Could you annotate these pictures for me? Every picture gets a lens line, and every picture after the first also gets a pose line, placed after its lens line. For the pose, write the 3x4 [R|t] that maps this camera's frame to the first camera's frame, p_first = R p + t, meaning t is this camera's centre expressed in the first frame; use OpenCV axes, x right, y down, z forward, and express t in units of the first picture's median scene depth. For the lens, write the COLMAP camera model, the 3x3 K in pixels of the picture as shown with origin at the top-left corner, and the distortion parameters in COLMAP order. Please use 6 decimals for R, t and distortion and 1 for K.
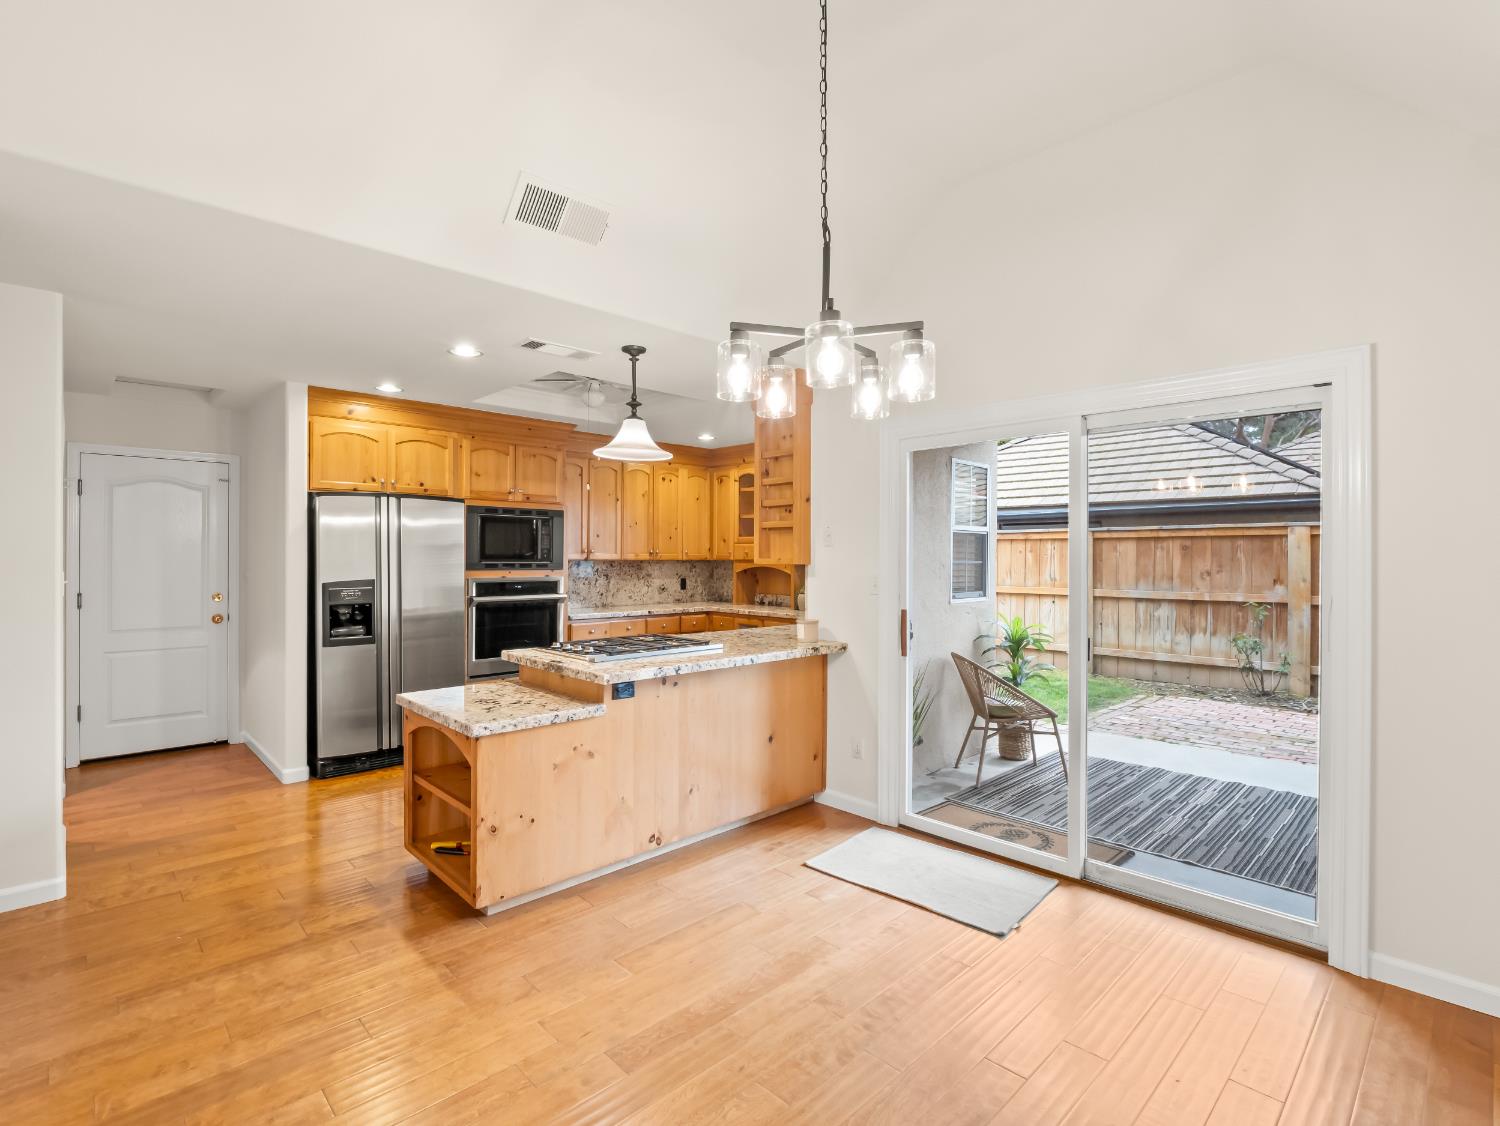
lens RADIAL K [[721.1, 0, 750.9], [0, 721.1, 558.0], [0, 0, 1]] dist [-0.003518, -0.000661]
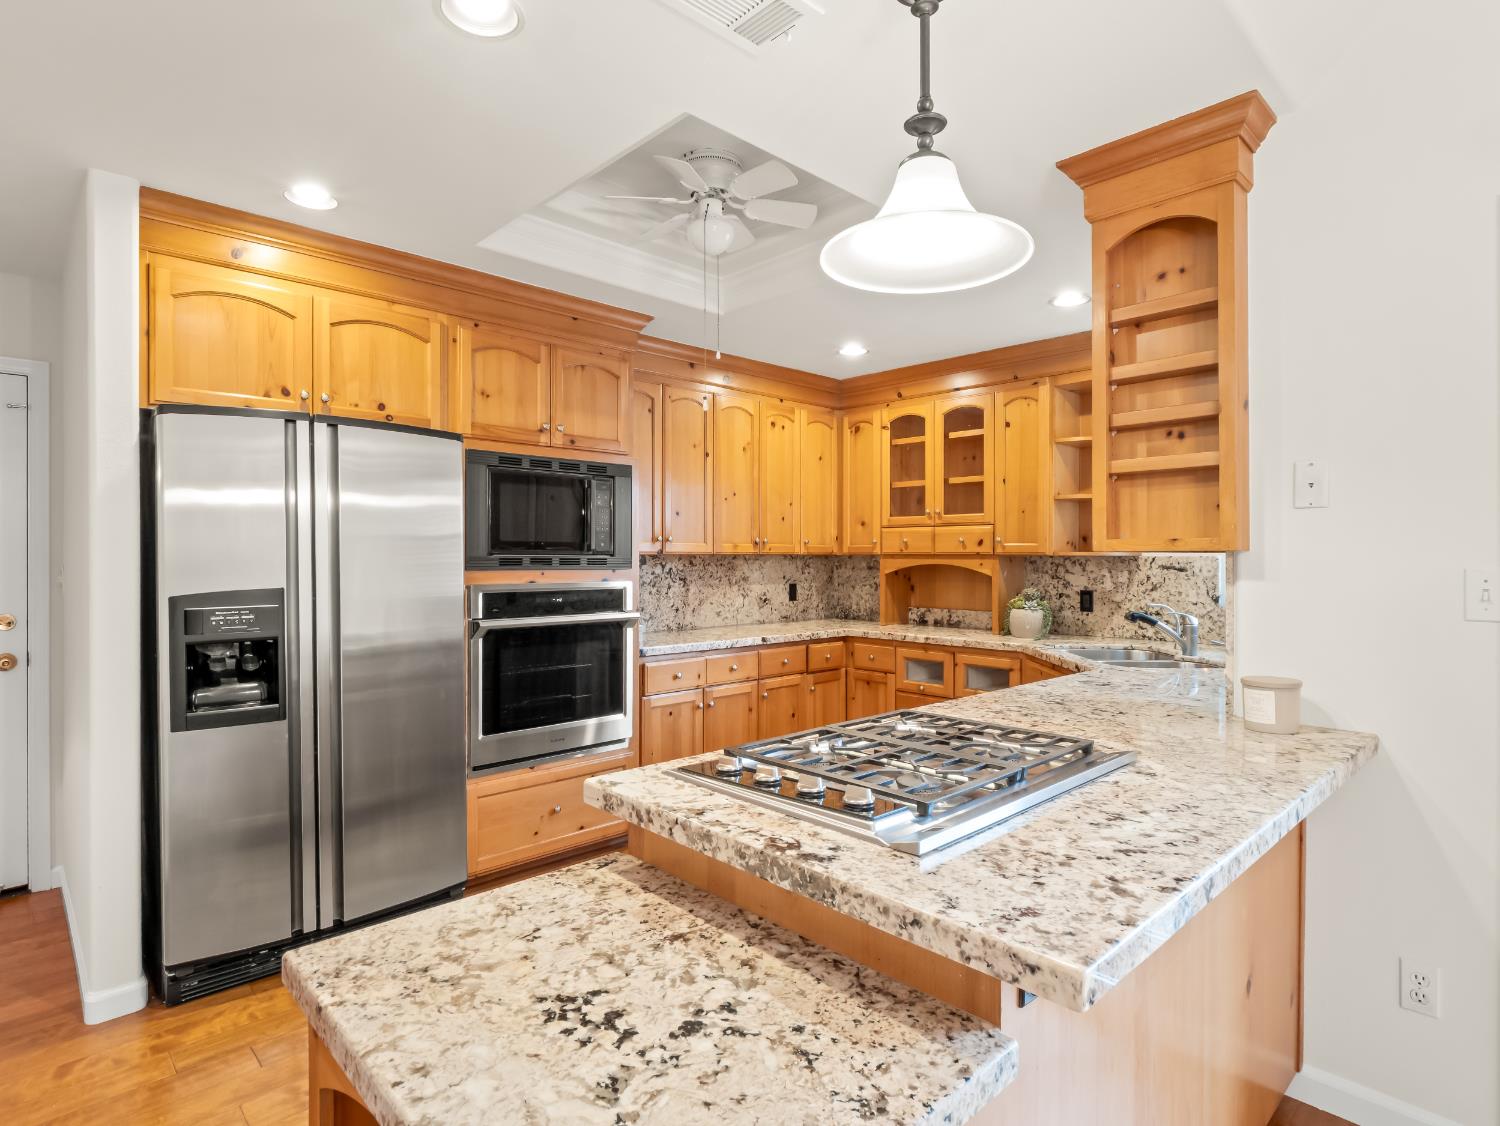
lens RADIAL K [[794.3, 0, 749.7], [0, 794.3, 564.8], [0, 0, 1]] dist [0.003148, 0.000906]
pose [[0.999946, -0.003780, -0.009687, -0.173123], [0.003833, 0.999978, 0.005382, 0.010534], [0.009667, -0.005419, 0.999939, 0.399596]]
